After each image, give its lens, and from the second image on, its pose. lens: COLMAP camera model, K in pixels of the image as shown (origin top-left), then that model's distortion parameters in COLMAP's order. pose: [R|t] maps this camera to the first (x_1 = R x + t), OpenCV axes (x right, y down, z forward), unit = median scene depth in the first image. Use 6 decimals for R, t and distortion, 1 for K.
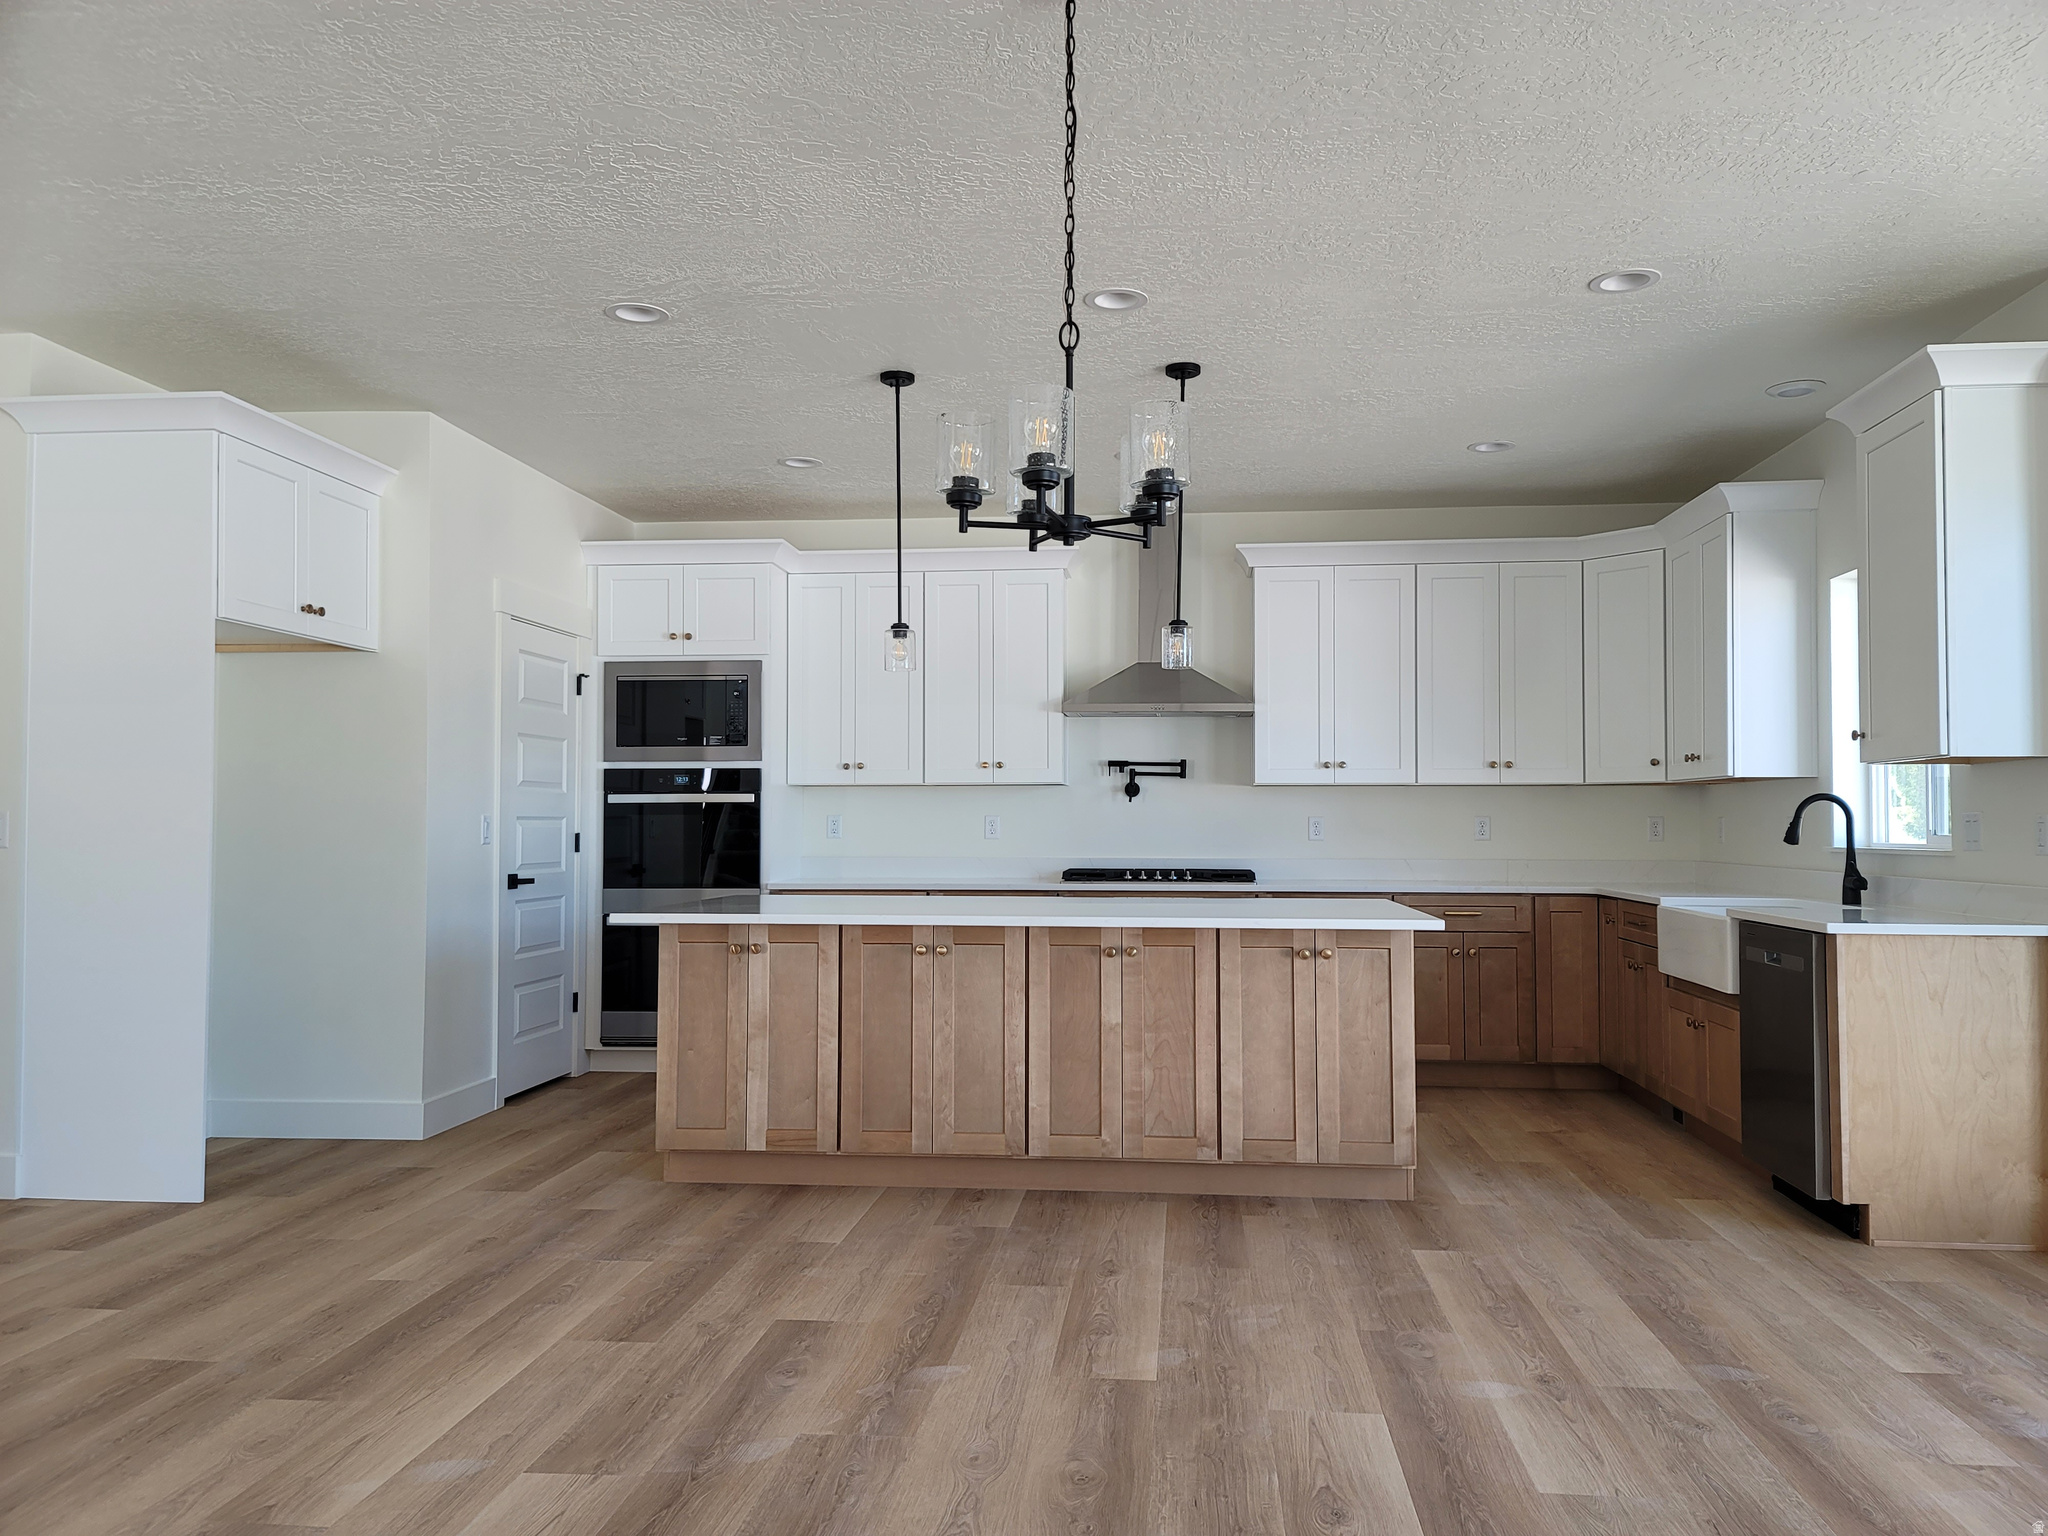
lens RADIAL K [[1523.5, 0, 1024.0], [0, 1523.5, 768.0], [0, 0, 1]] dist [0.083461, -0.063305]
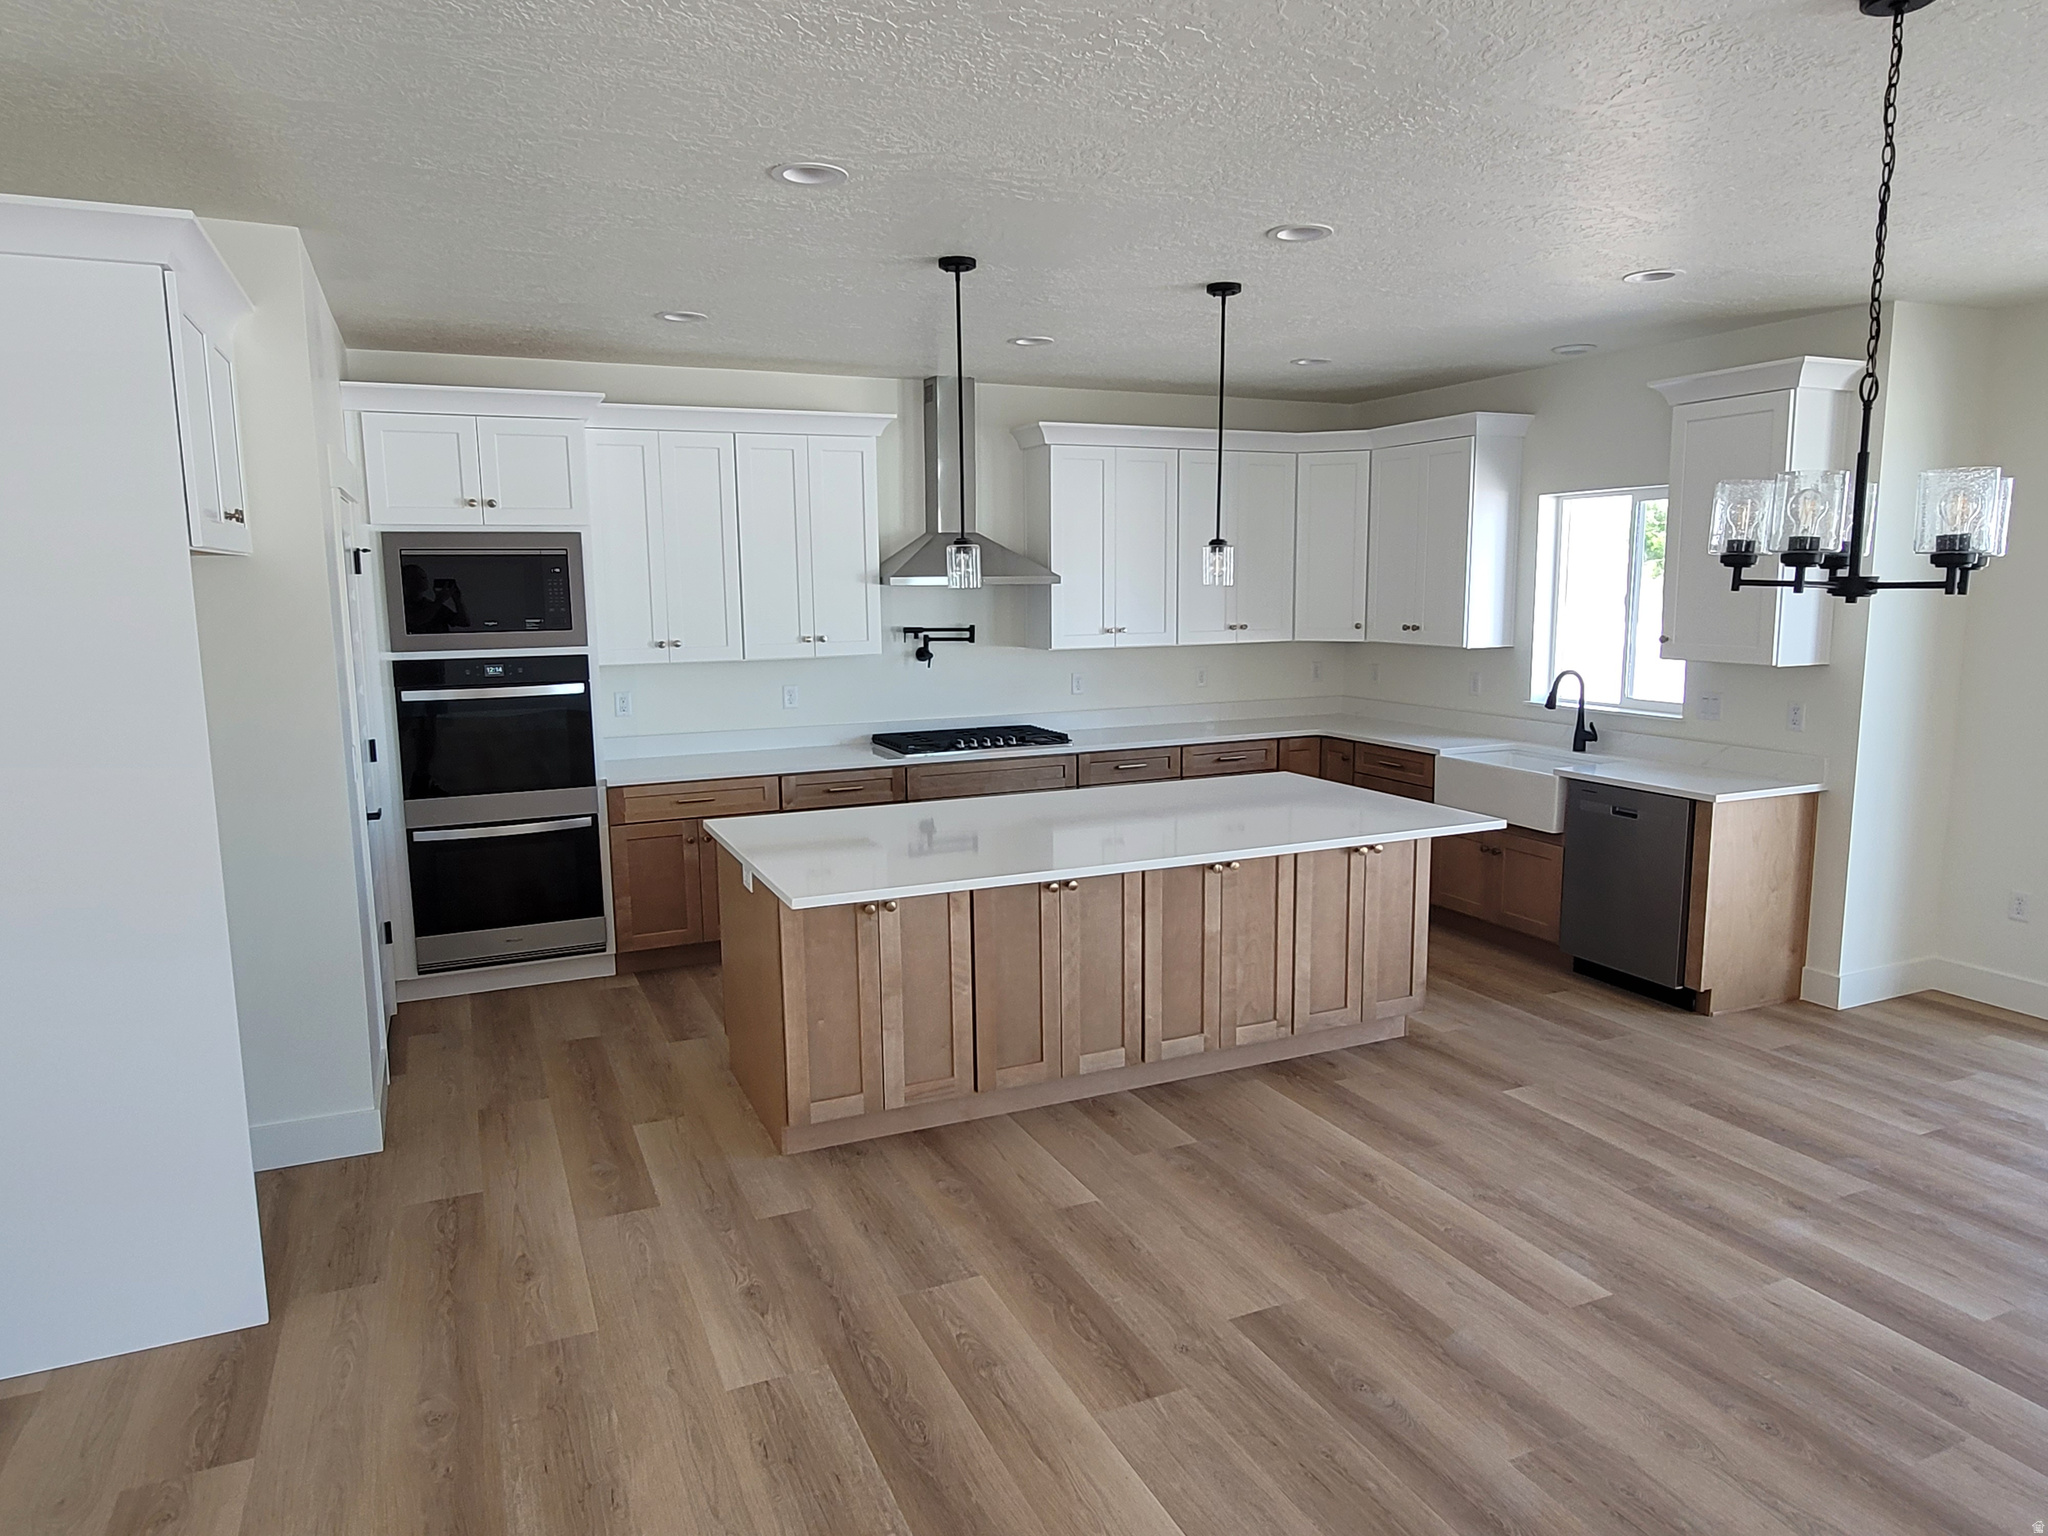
lens RADIAL K [[1308.5, 0, 1024.0], [0, 1308.5, 768.0], [0, 0, 1]] dist [-0.005345, -0.002016]
pose [[0.864560, -0.083493, 0.495544, -0.496338], [-0.007153, 0.983957, 0.178265, -0.107605], [-0.502478, -0.157665, 0.850093, 0.300467]]
